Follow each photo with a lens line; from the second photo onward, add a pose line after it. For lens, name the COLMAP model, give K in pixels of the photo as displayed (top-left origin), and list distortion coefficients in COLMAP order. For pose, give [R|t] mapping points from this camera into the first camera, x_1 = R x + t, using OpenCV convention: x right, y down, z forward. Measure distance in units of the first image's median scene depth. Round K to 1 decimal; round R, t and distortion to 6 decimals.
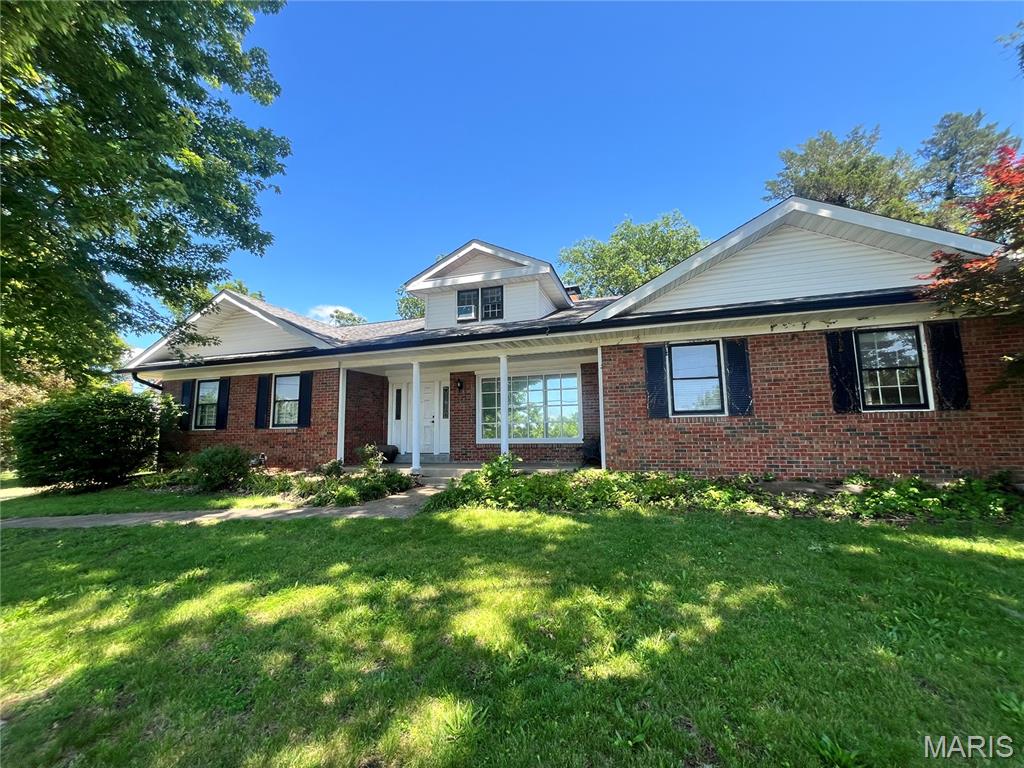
lens RADIAL K [[415.6, 0, 513.9], [0, 415.6, 381.5], [0, 0, 1]] dist [-0.004396, 0.000341]
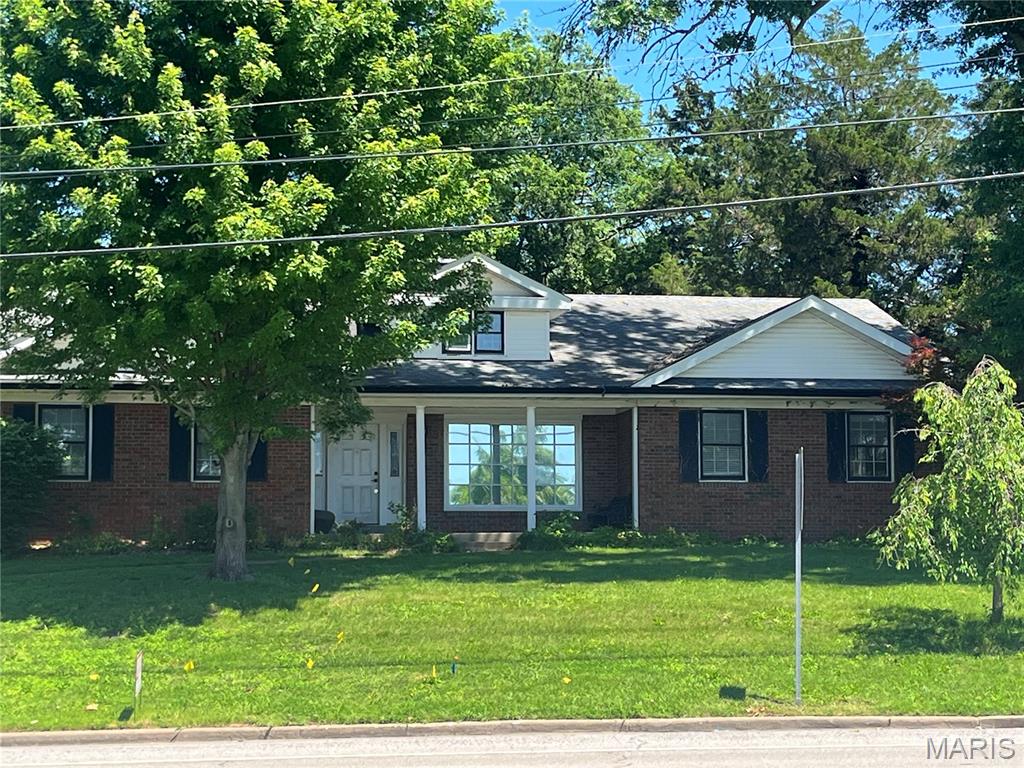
lens RADIAL K [[2046.3, 0, 511.4], [0, 2046.3, 384.6], [0, 0, 1]] dist [0.114435, 0.000000]
pose [[0.878903, 0.055818, 0.473724, -2.431070], [-0.067152, 0.997718, 0.007028, -0.157112], [-0.472251, -0.037988, 0.880645, -3.218034]]
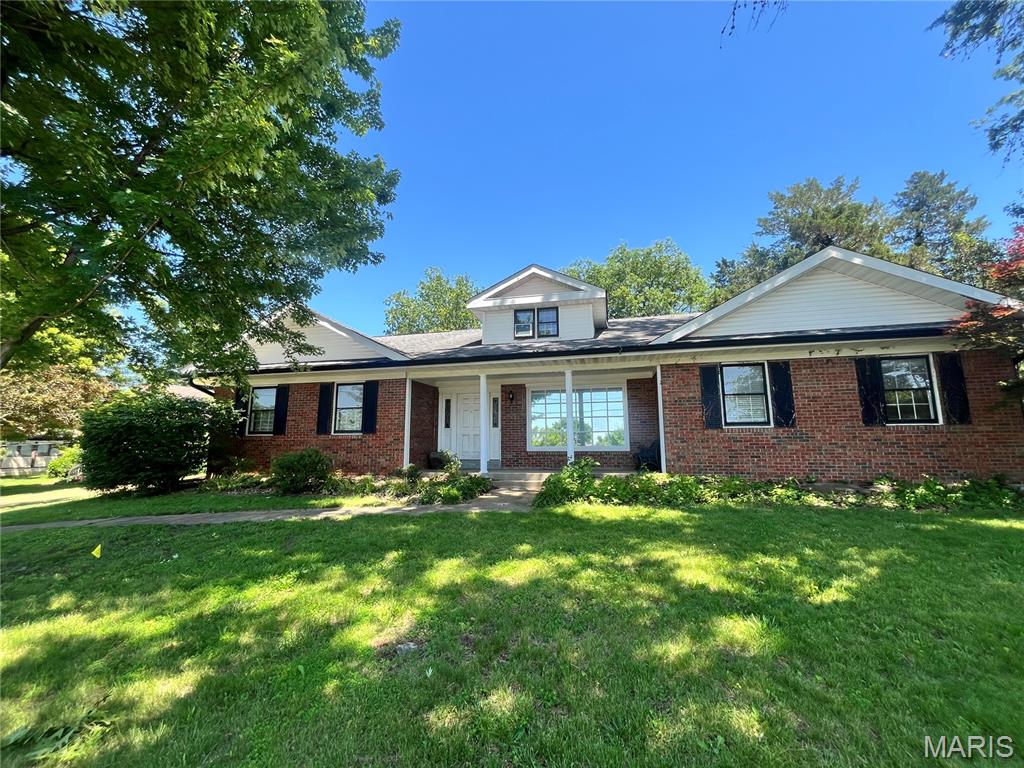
lens RADIAL K [[415.6, 0, 513.0], [0, 415.6, 381.3], [0, 0, 1]] dist [-0.004396, 0.000341]
pose [[0.996956, 0.021961, 0.074808, -0.291358], [-0.019623, 0.999300, -0.031844, 0.005004], [-0.075455, 0.030279, 0.996689, -0.108175]]
